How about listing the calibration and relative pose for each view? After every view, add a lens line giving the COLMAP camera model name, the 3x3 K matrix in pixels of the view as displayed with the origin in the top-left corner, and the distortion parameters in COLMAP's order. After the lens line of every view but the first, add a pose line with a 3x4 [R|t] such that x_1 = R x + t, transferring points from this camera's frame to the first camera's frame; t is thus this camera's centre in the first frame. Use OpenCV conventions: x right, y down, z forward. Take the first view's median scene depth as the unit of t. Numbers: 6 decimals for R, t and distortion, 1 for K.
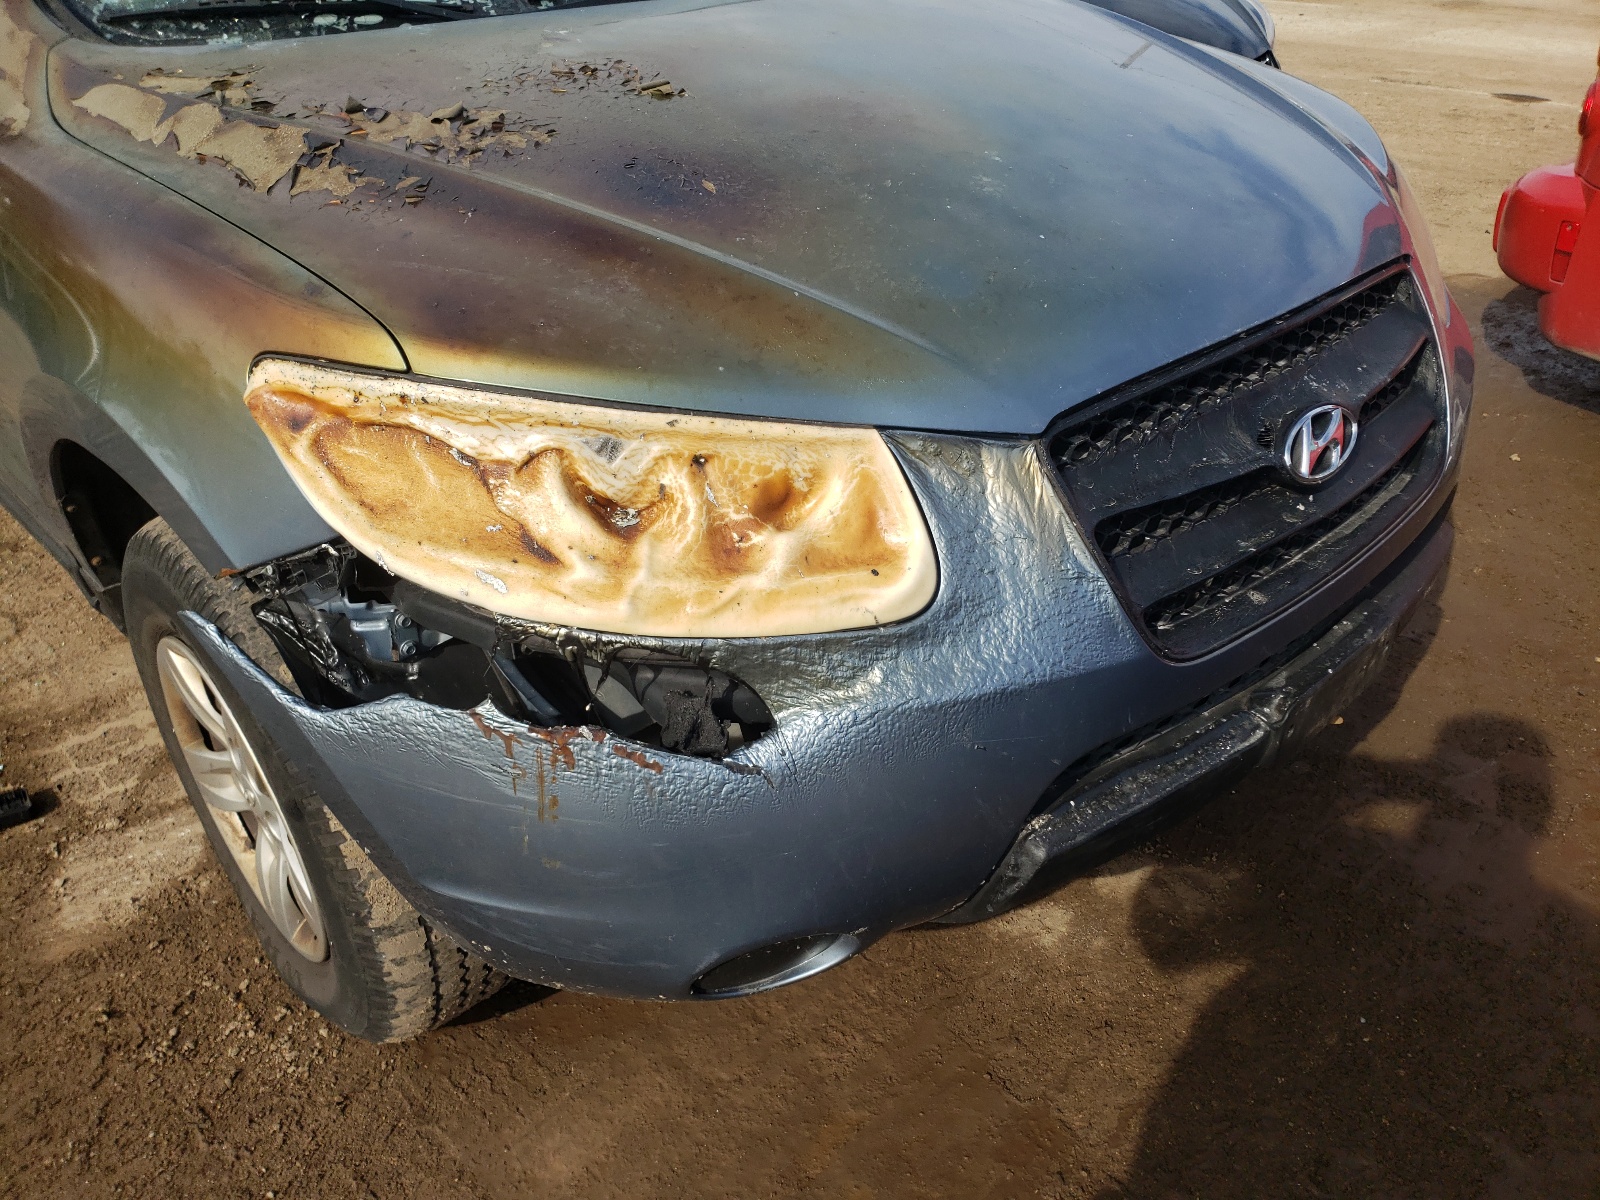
lens RADIAL K [[1206.5, 0, 828.4], [0, 1206.5, 601.8], [0, 0, 1]] dist [0.012902, -0.031470]
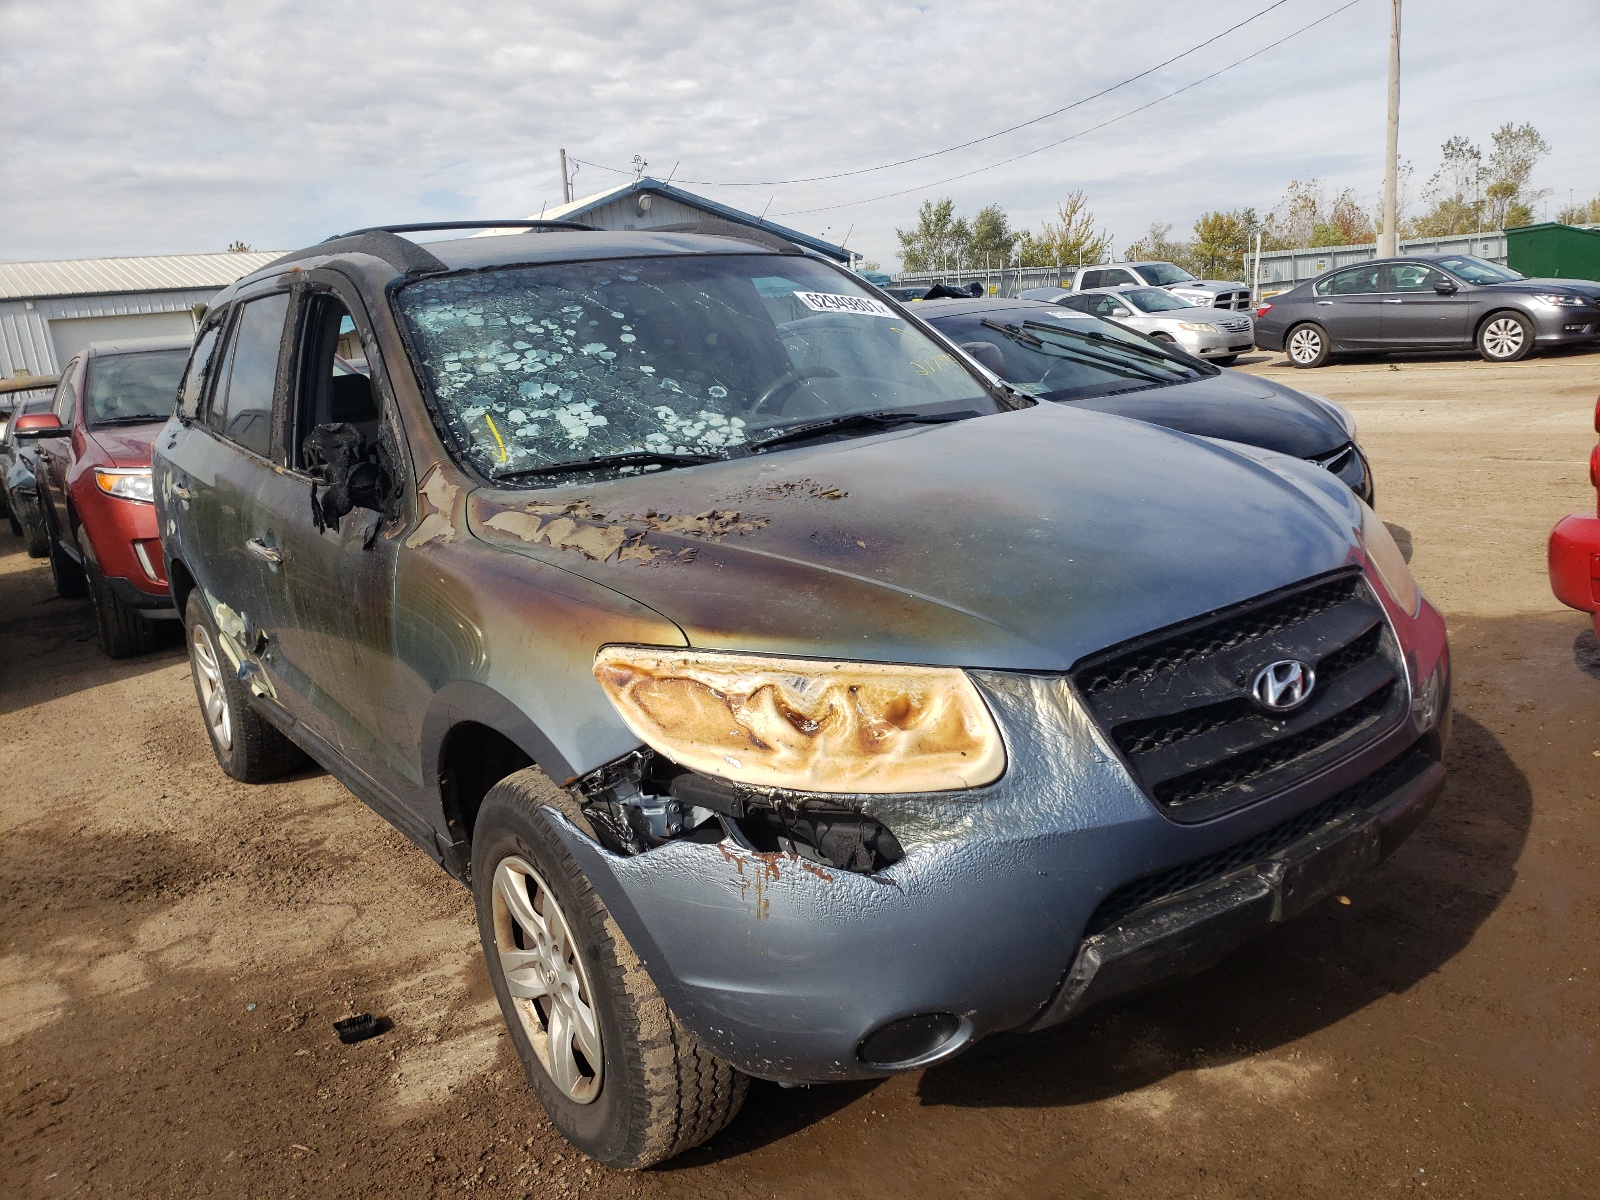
lens RADIAL K [[1151.1, 0, 851.0], [0, 1151.1, 601.1], [0, 0, 1]] dist [0.054476, -0.175834]
pose [[0.989903, -0.057511, -0.129558, 0.080753], [0.013788, 0.948728, -0.315794, 0.212076], [0.141076, 0.310819, 0.939941, -0.424298]]
